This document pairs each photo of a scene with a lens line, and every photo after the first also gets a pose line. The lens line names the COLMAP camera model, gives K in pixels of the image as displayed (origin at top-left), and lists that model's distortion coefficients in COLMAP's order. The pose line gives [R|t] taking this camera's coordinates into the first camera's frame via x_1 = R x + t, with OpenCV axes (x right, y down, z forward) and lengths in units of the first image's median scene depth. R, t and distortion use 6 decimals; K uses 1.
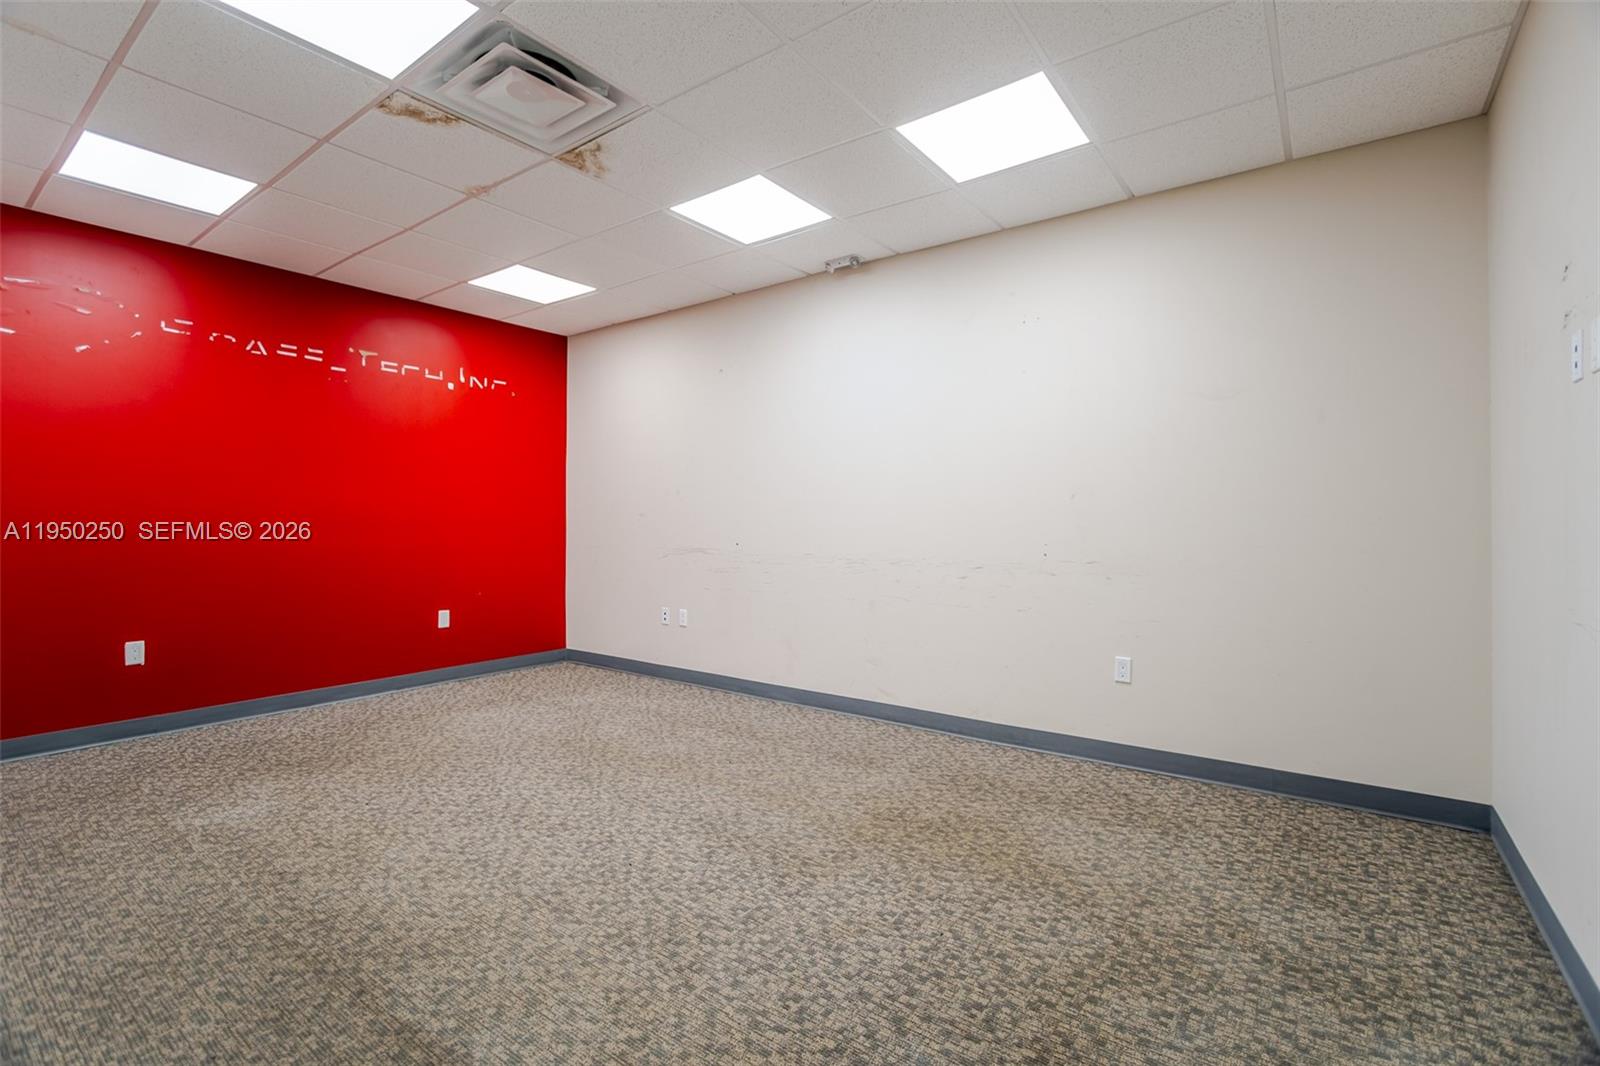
lens RADIAL K [[710.2, 0, 804.0], [0, 710.2, 400.1], [0, 0, 1]] dist [-0.014156, 0.000451]
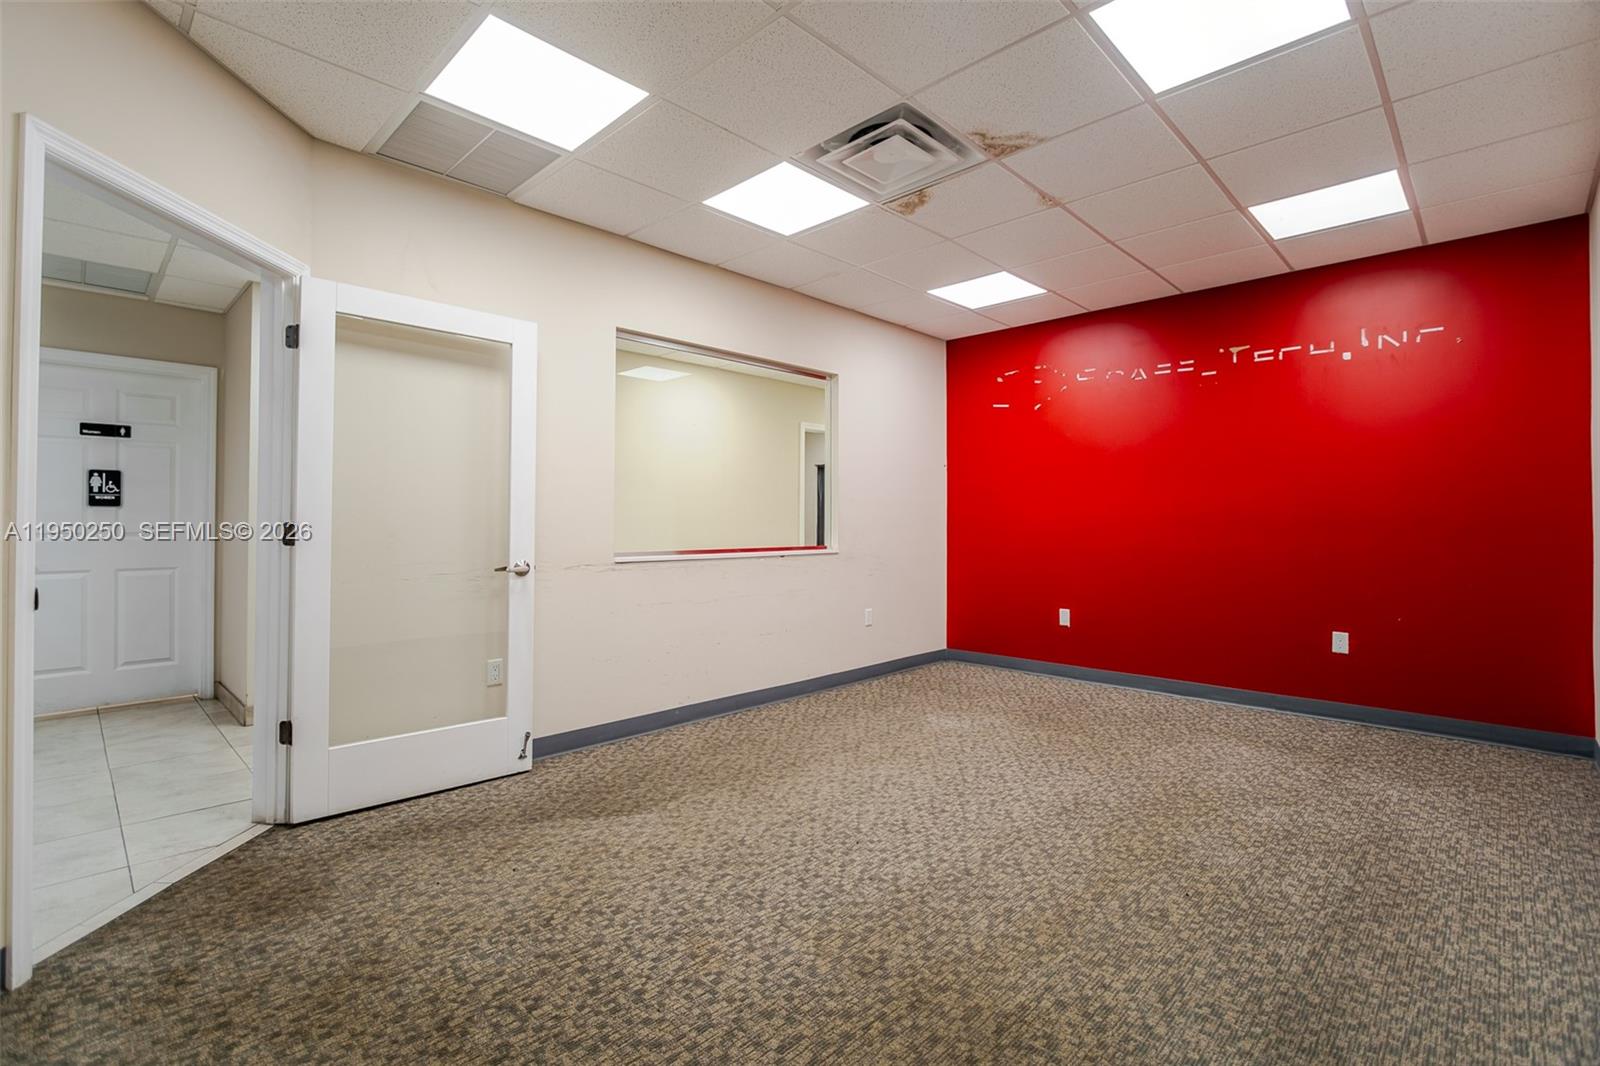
lens RADIAL K [[722.0, 0, 802.1], [0, 722.0, 515.2], [0, 0, 1]] dist [-0.019263, 0.001485]
pose [[-0.134550, -0.011296, -0.990842, 0.599010], [0.164001, 0.985891, -0.033510, 0.134164], [0.977241, -0.167008, -0.130799, 0.803448]]
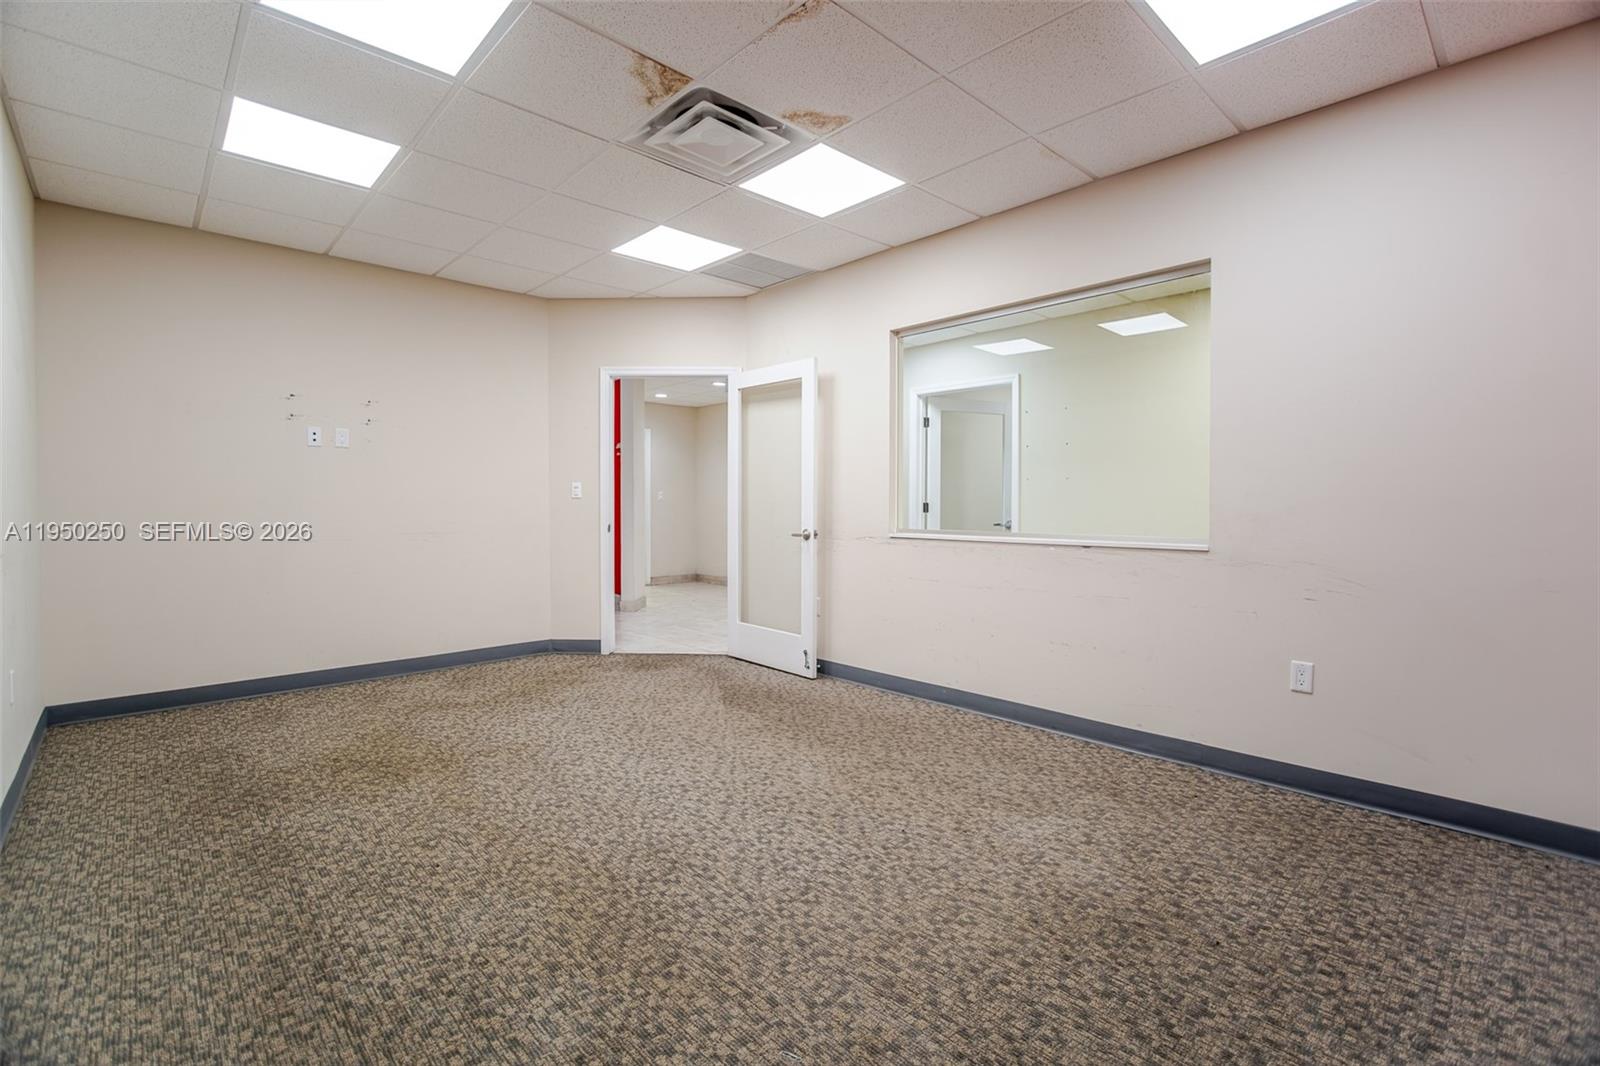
lens RADIAL K [[727.9, 0, 810.4], [0, 727.9, 502.8], [0, 0, 1]] dist [-0.015774, 0.000359]
pose [[-0.984819, 0.000957, 0.173581, -0.566358], [-0.028184, 0.985834, -0.165339, 0.282217], [-0.171281, -0.167721, -0.970841, 1.659283]]
